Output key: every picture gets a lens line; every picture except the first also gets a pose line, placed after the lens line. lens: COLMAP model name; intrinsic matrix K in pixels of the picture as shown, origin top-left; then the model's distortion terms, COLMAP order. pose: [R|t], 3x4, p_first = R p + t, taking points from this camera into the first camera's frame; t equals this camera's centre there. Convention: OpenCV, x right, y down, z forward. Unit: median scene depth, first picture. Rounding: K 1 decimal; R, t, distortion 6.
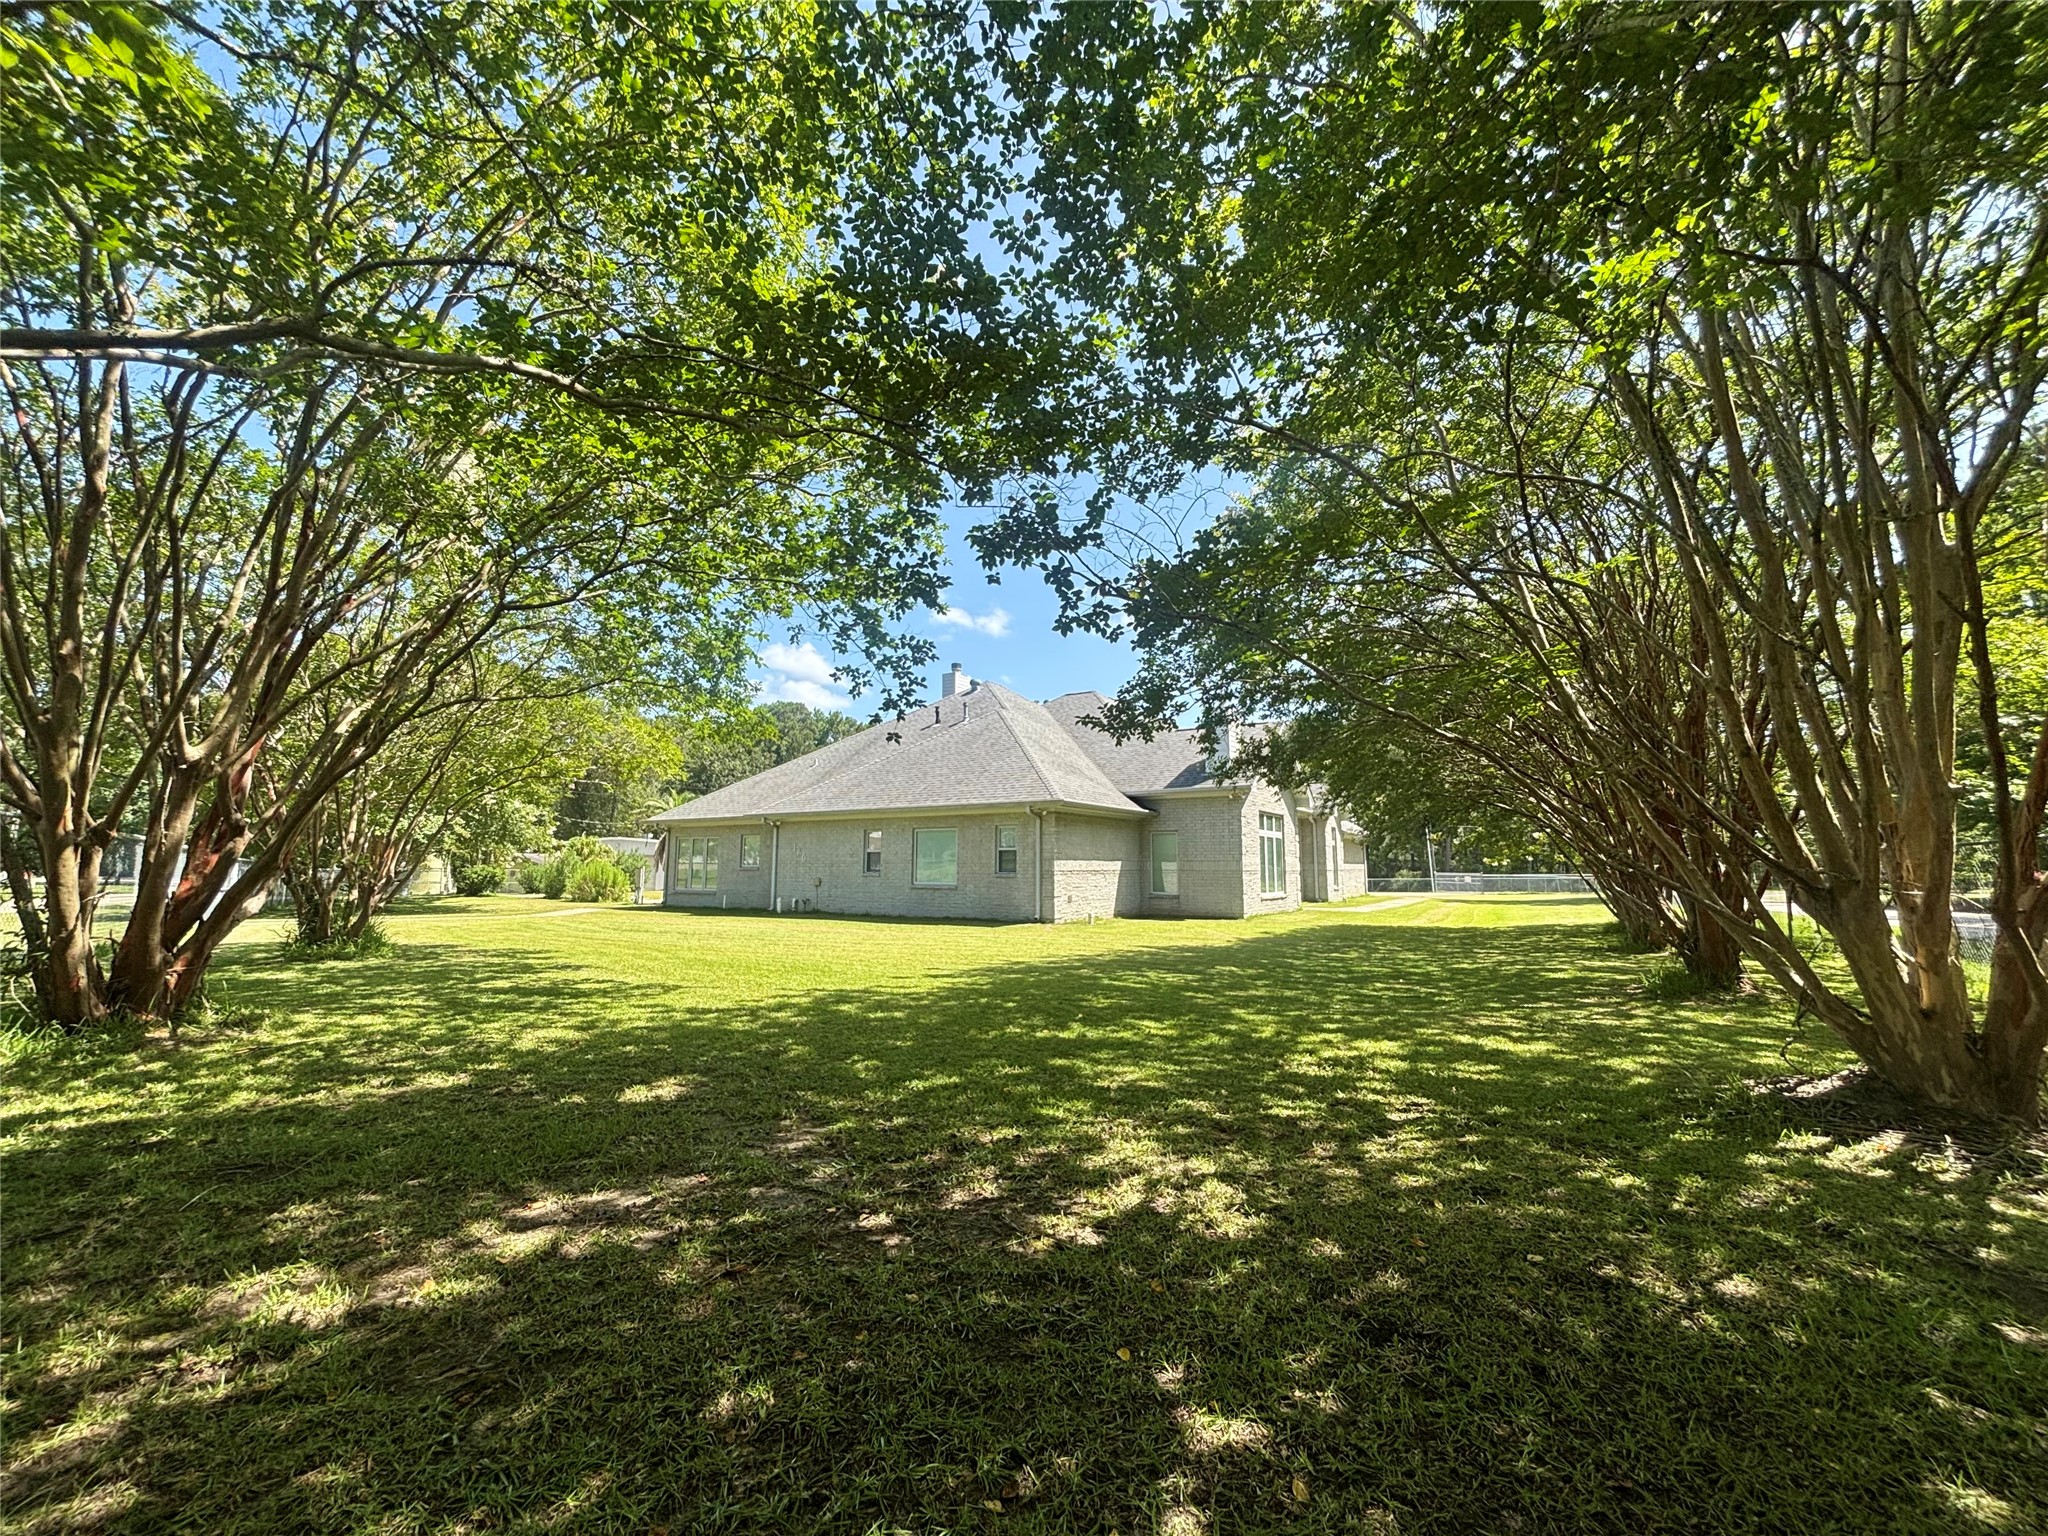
lens RADIAL K [[827.3, 0, 1024.0], [0, 827.3, 768.0], [0, 0, 1]] dist [0.000711, -0.000334]
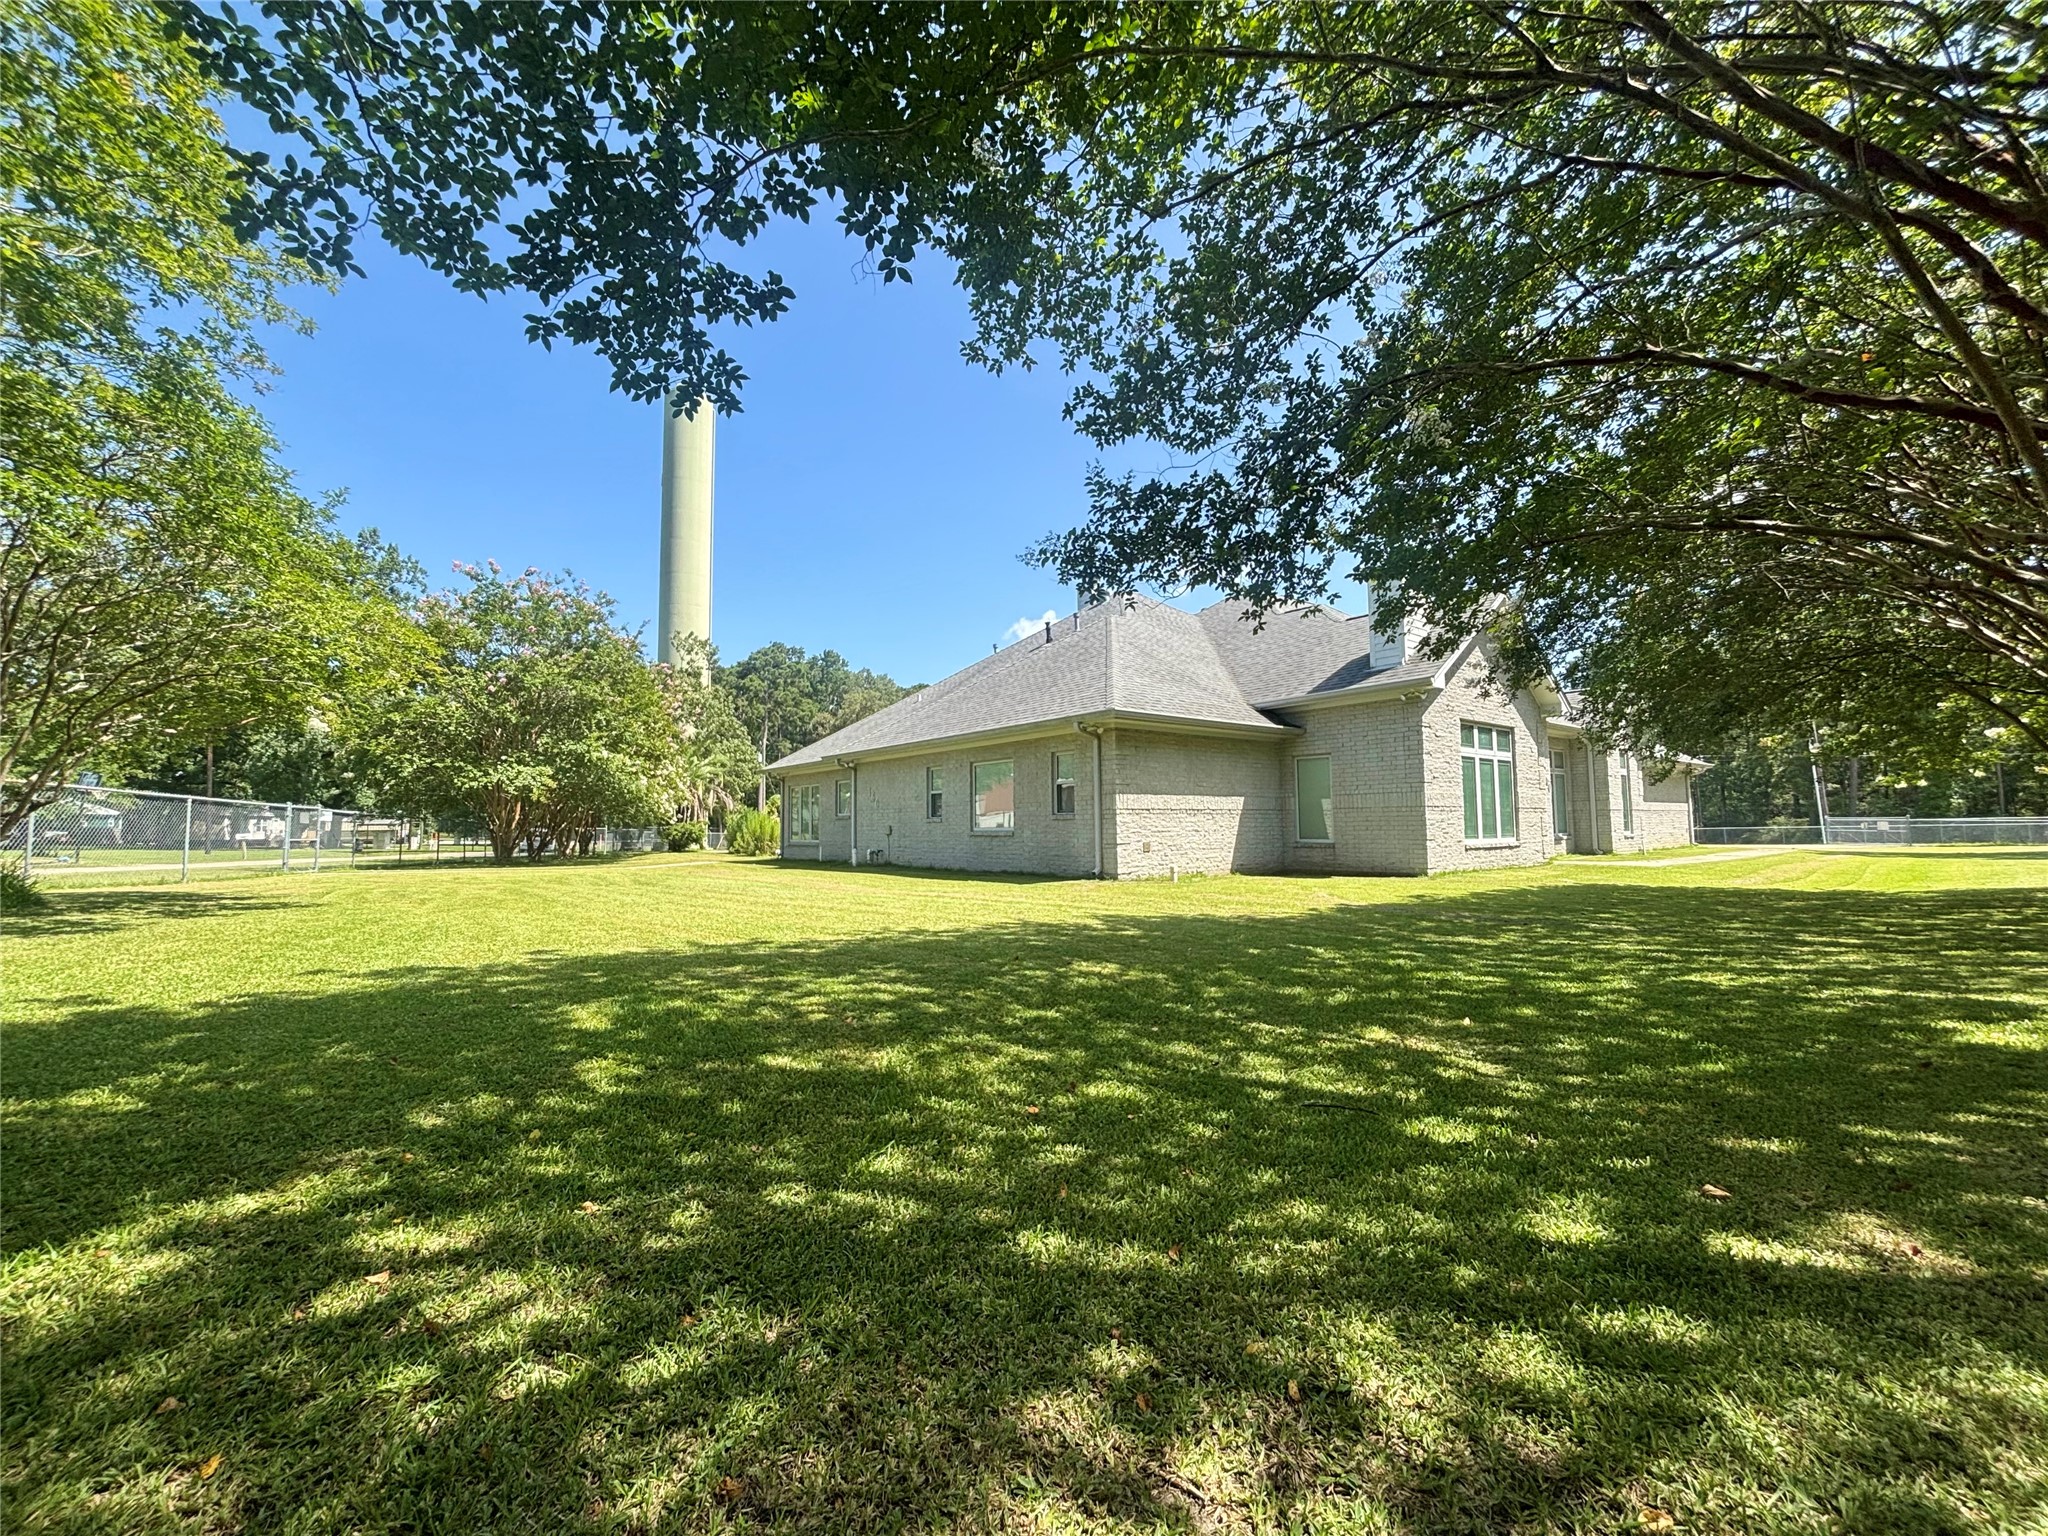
lens RADIAL K [[827.3, 0, 1024.0], [0, 827.3, 768.0], [0, 0, 1]] dist [0.000711, -0.000334]
pose [[0.946968, -0.035446, -0.319368, 0.162548], [0.051046, 0.997870, 0.040608, 0.046197], [0.317249, -0.054757, 0.946760, 0.239068]]
